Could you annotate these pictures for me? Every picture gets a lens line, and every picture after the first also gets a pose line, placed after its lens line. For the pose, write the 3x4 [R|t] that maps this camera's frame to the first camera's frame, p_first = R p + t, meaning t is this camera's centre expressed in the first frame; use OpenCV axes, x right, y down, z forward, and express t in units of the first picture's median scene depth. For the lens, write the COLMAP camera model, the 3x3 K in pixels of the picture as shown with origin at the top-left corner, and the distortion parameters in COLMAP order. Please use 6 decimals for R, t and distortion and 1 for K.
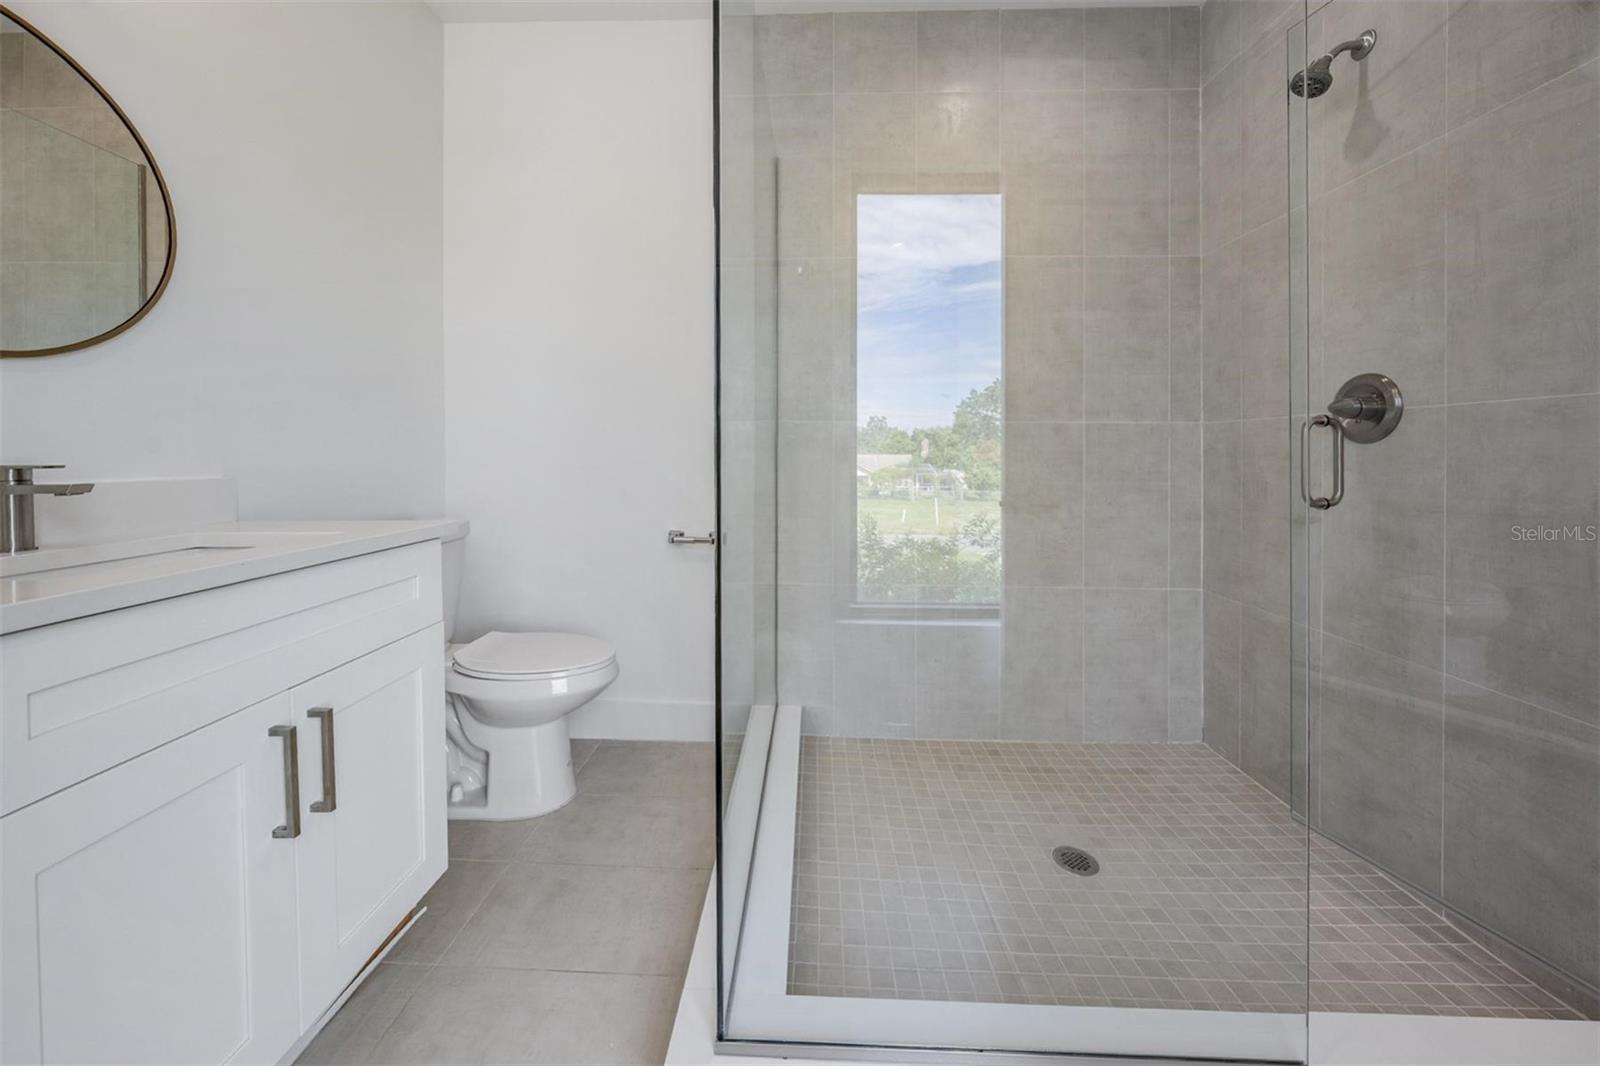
lens RADIAL K [[574.2, 0, 800.5], [0, 574.2, 455.7], [0, 0, 1]] dist [-0.001327, -0.000055]
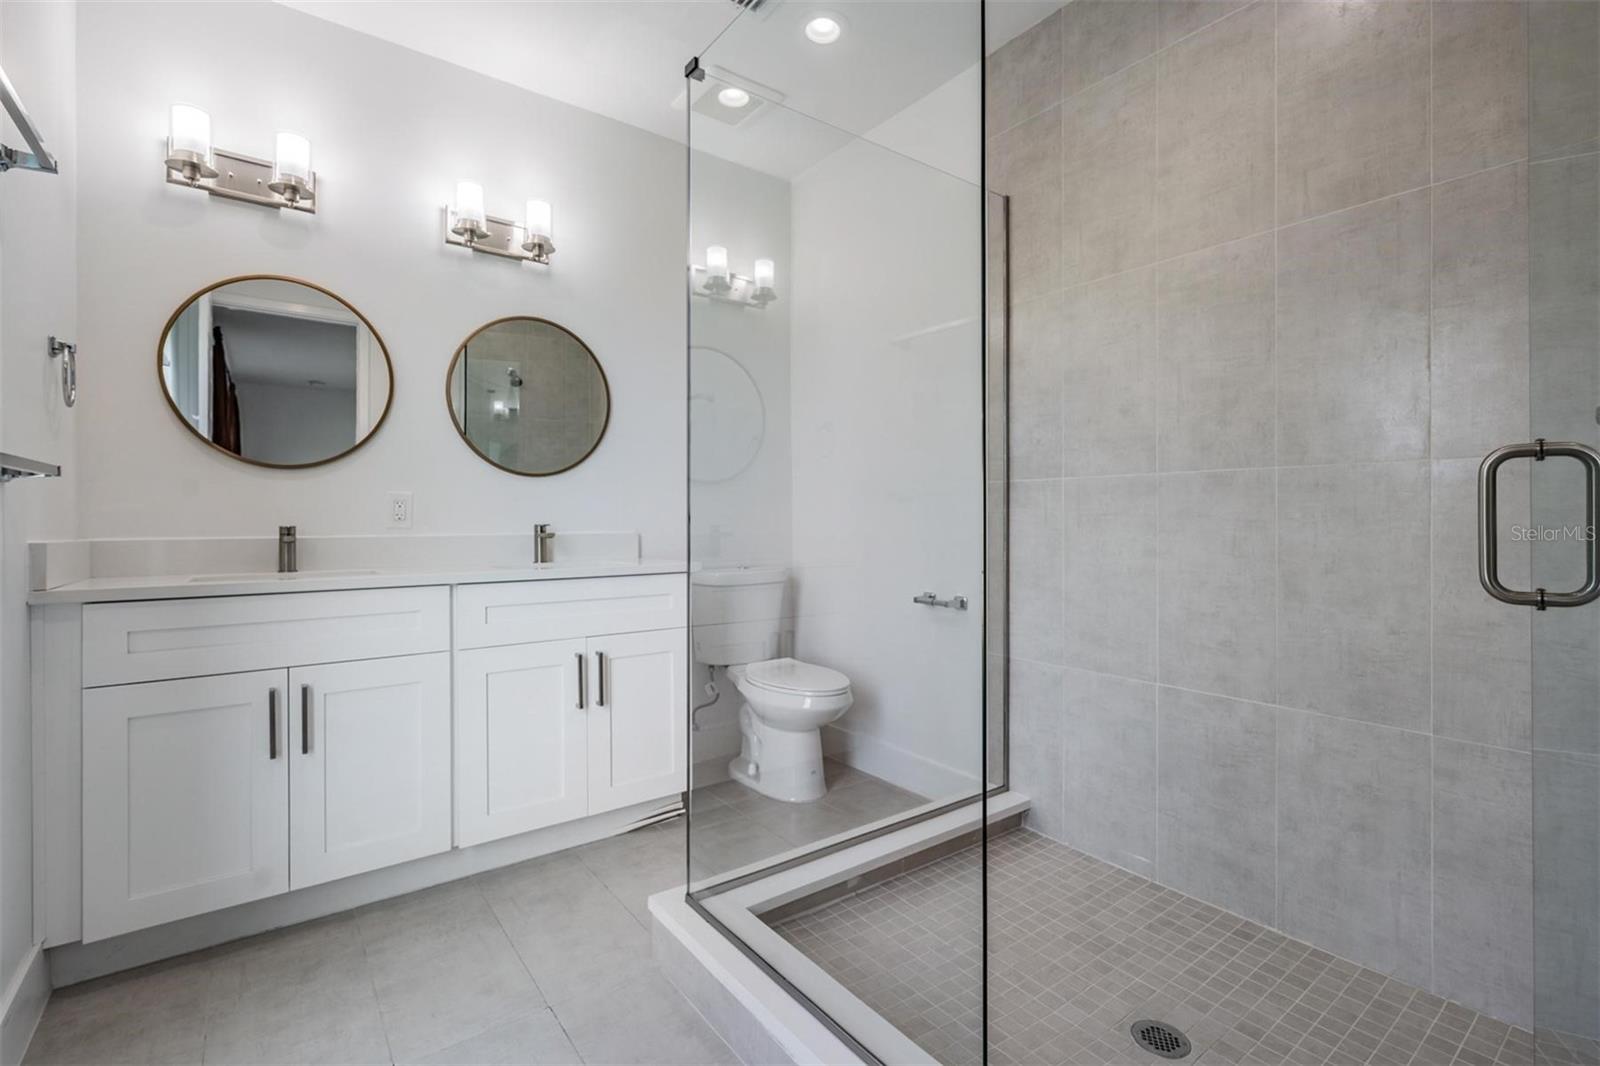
lens RADIAL K [[735.0, 0, 792.7], [0, 735.0, 515.0], [0, 0, 1]] dist [0.000572, -0.000459]
pose [[0.619511, -0.011381, -0.784905, 0.790239], [0.002419, 0.999918, -0.012589, 0.009315], [0.784984, 0.005900, 0.619488, -0.005417]]
